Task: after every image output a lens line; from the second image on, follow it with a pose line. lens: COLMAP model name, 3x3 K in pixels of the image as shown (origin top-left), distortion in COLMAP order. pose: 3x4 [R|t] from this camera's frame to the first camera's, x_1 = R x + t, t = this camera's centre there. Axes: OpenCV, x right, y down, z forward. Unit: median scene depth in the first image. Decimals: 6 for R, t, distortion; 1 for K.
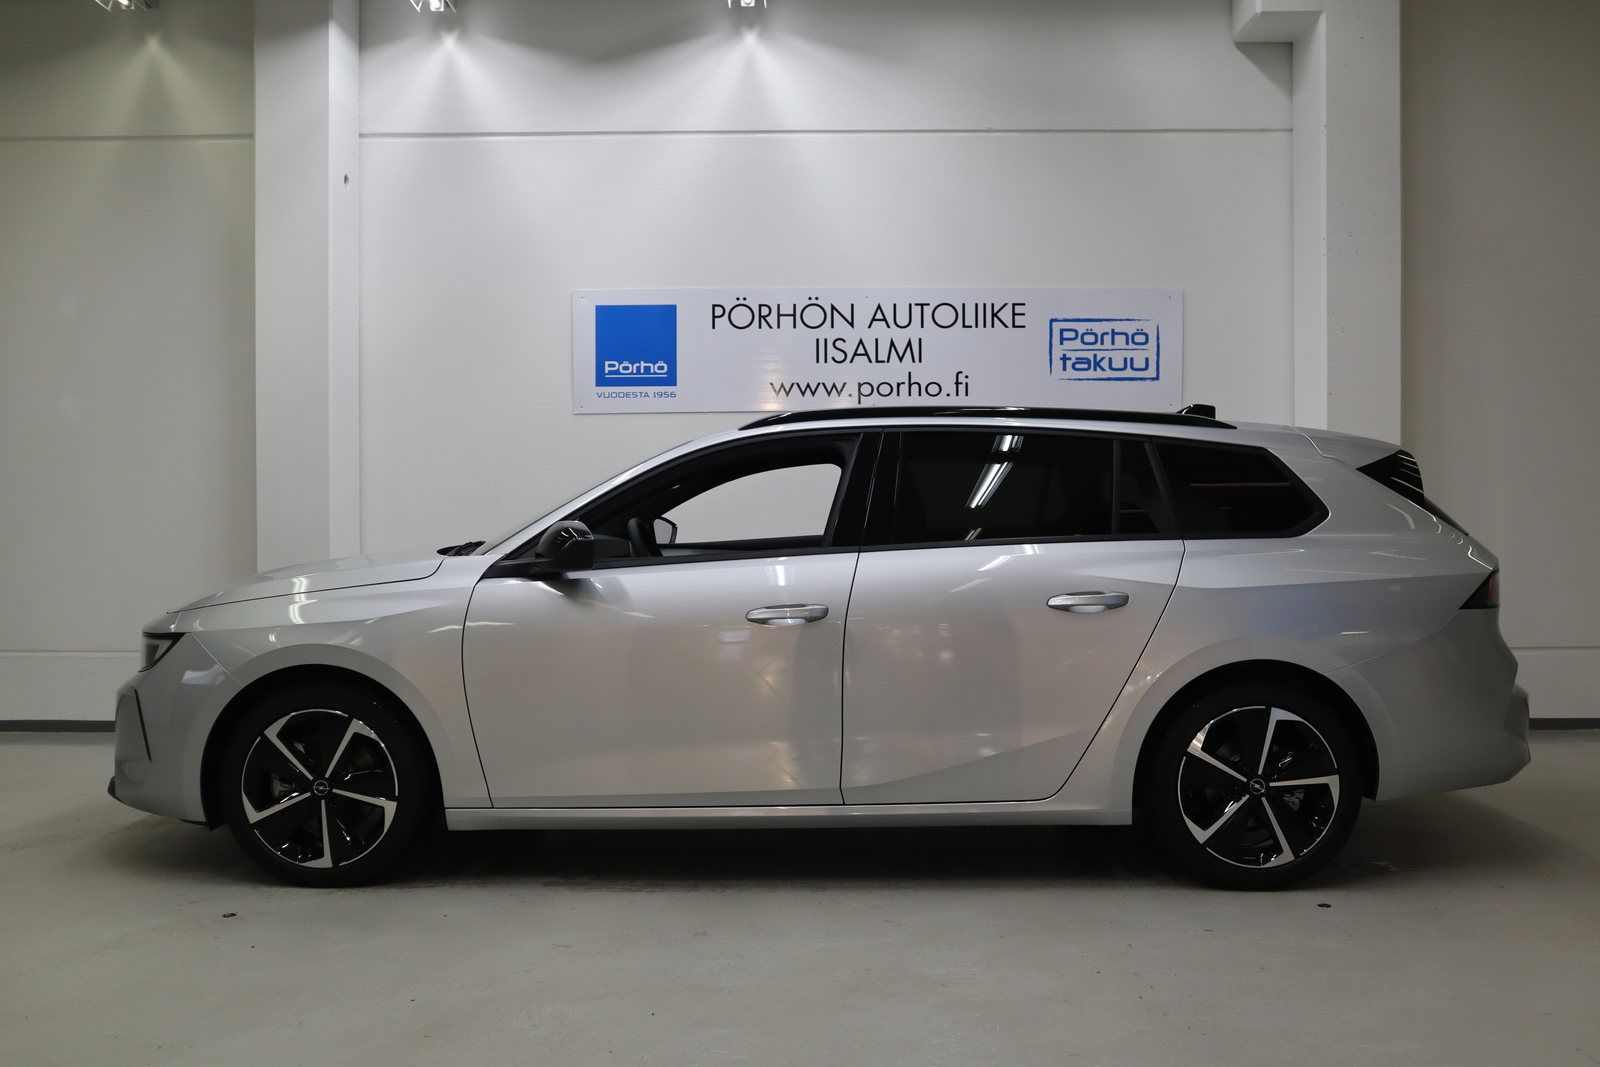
lens RADIAL K [[1296.8, 0, 809.1], [0, 1296.8, 542.1], [0, 0, 1]] dist [-0.039152, 0.038283]
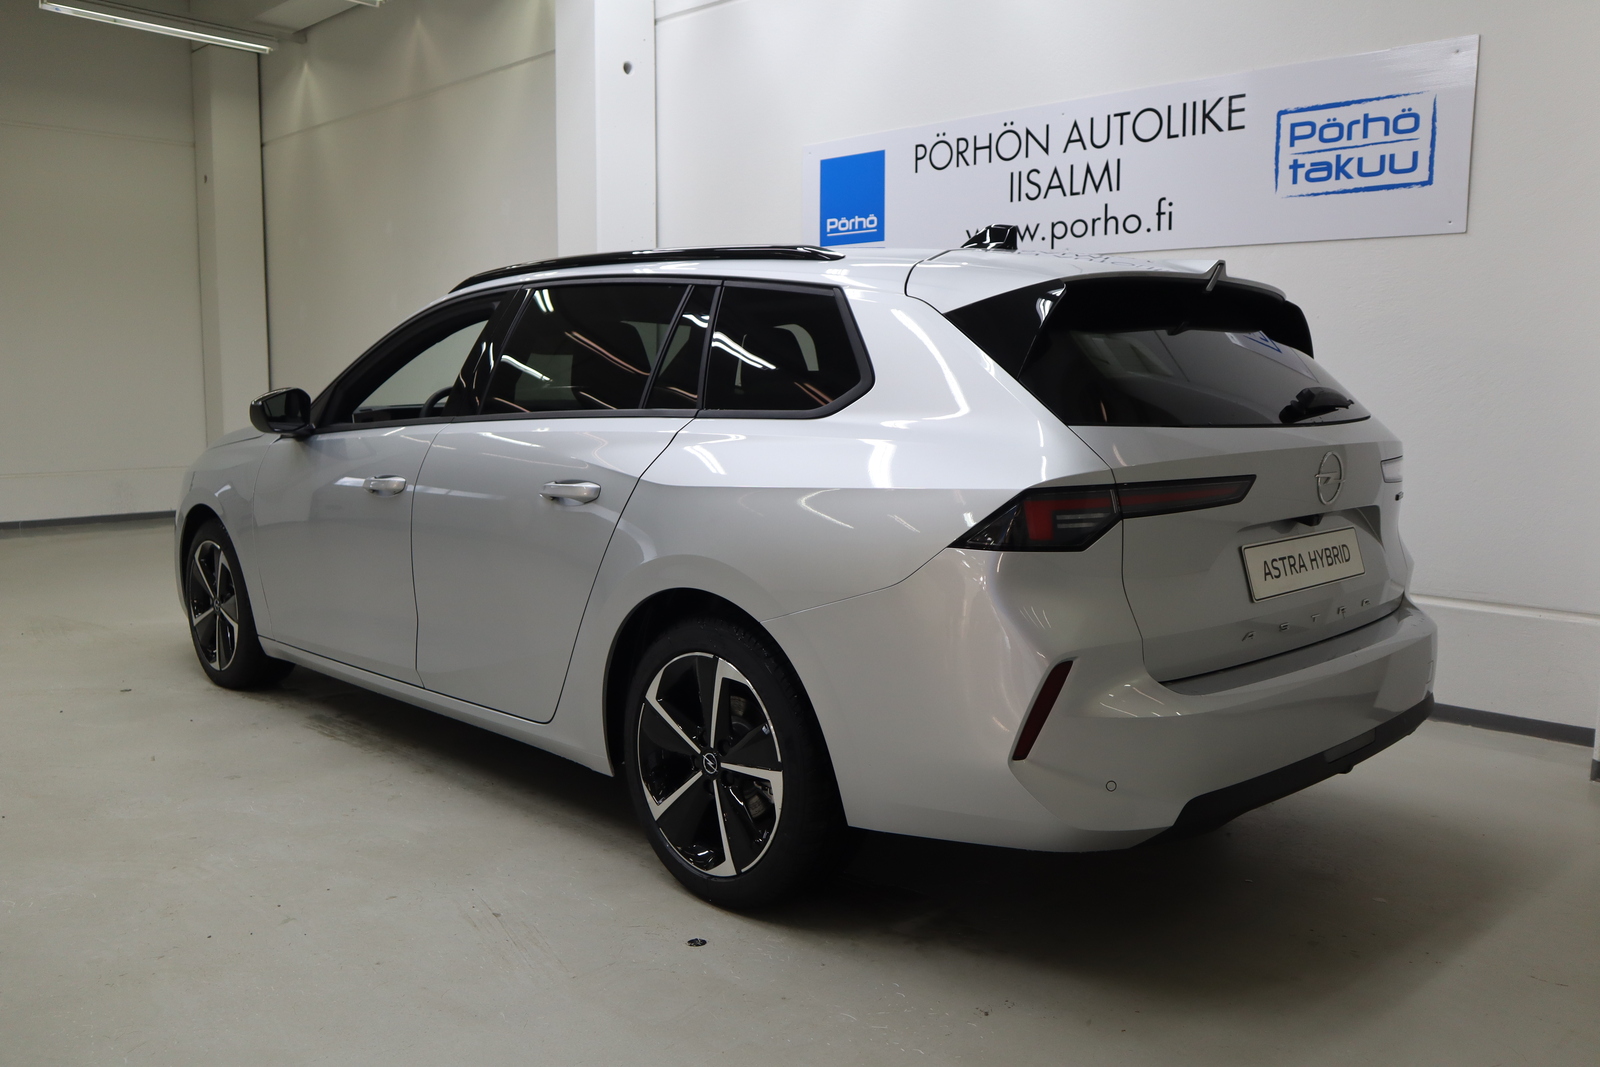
lens RADIAL K [[1296.8, 0, 802.3], [0, 1296.8, 521.0], [0, 0, 1]] dist [-0.039152, 0.038283]
pose [[0.720228, 0.082646, -0.688797, 0.501263], [-0.024932, 0.995321, 0.093355, -0.008358], [0.693289, -0.050064, 0.718918, 0.299449]]
